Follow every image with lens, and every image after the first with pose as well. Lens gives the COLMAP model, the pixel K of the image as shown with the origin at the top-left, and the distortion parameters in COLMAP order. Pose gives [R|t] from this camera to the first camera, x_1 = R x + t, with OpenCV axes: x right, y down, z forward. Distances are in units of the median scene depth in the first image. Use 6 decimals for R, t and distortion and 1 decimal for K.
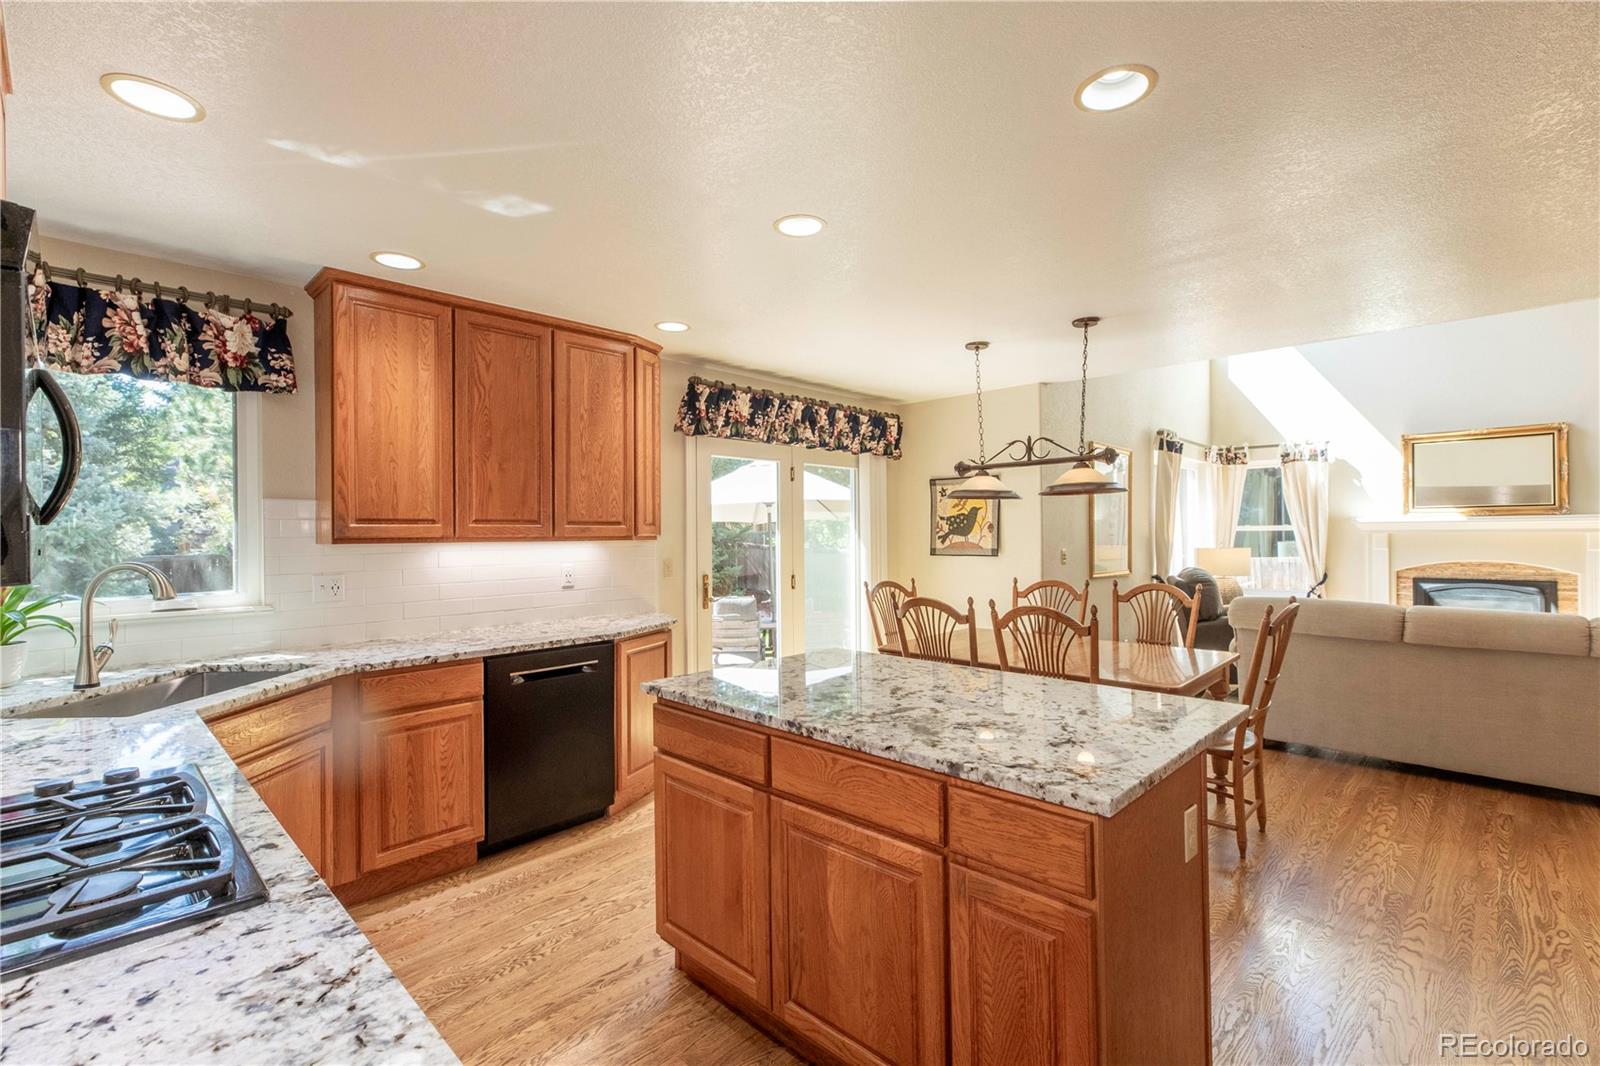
lens RADIAL K [[725.9, 0, 836.0], [0, 725.9, 527.4], [0, 0, 1]] dist [-0.001053, -0.000844]
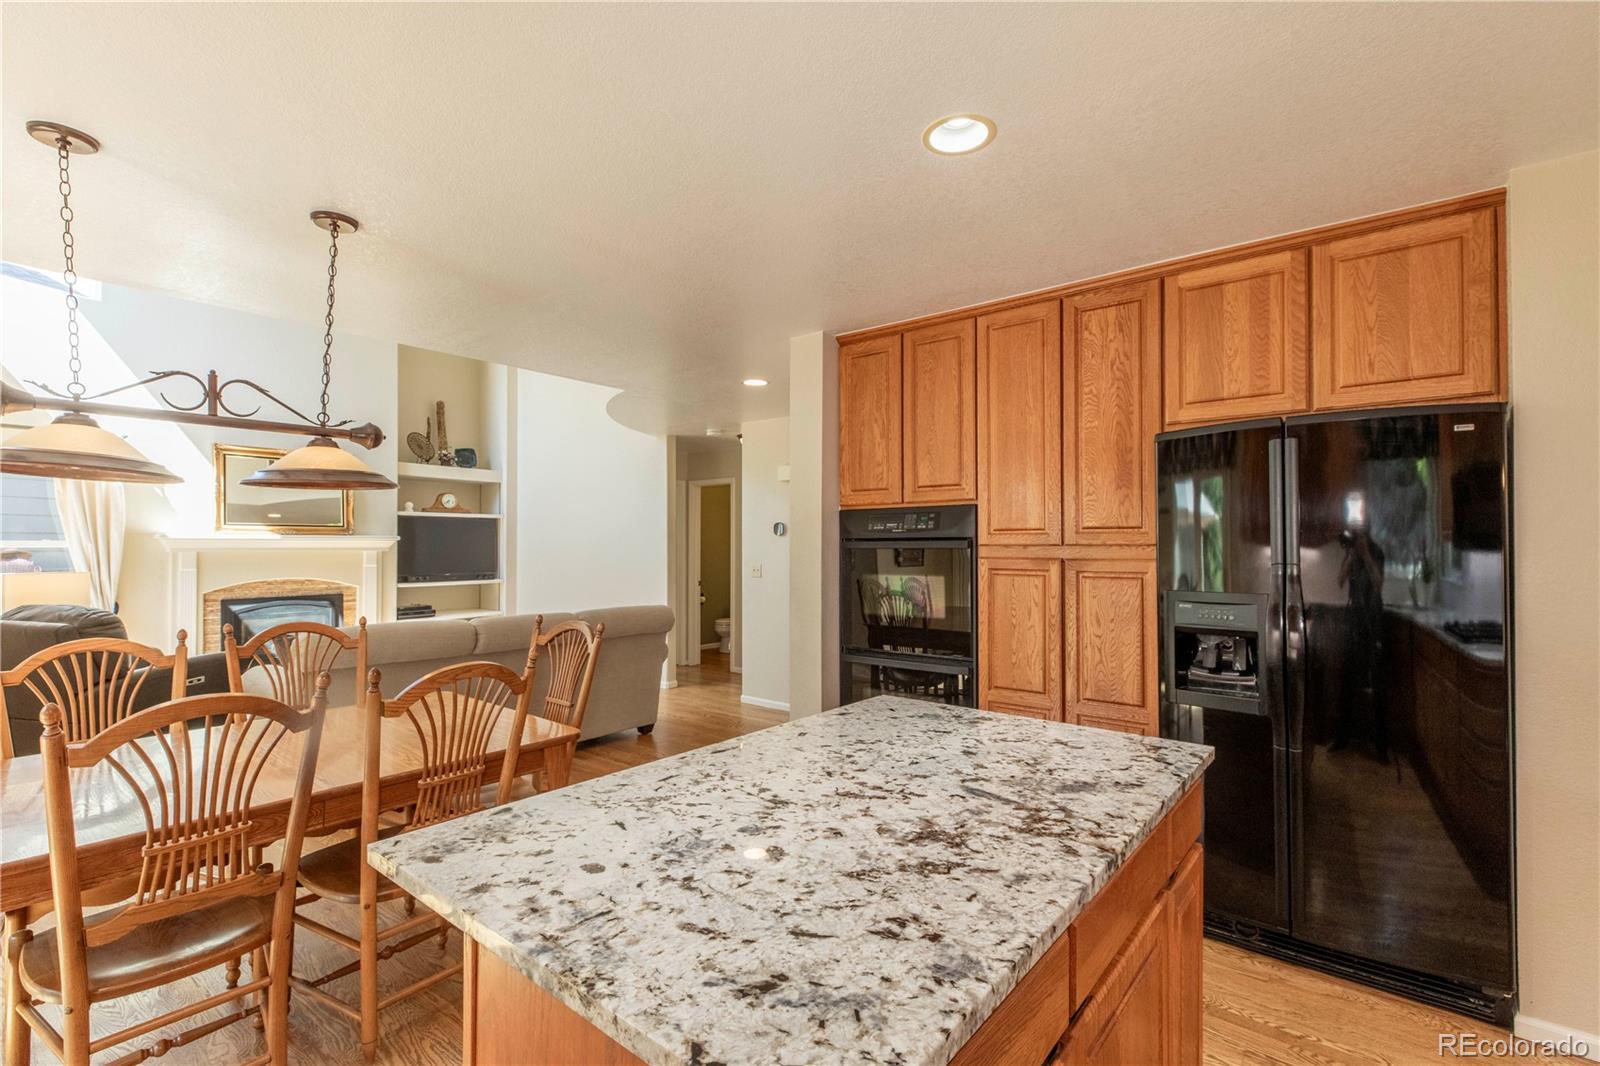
lens RADIAL K [[725.9, 0, 795.8], [0, 725.9, 539.8], [0, 0, 1]] dist [-0.001053, -0.000844]
pose [[-0.057018, 0.016164, 0.998242, -0.284245], [-0.006474, 0.999842, -0.016559, 0.006452], [-0.998352, -0.007407, -0.056904, 0.567461]]
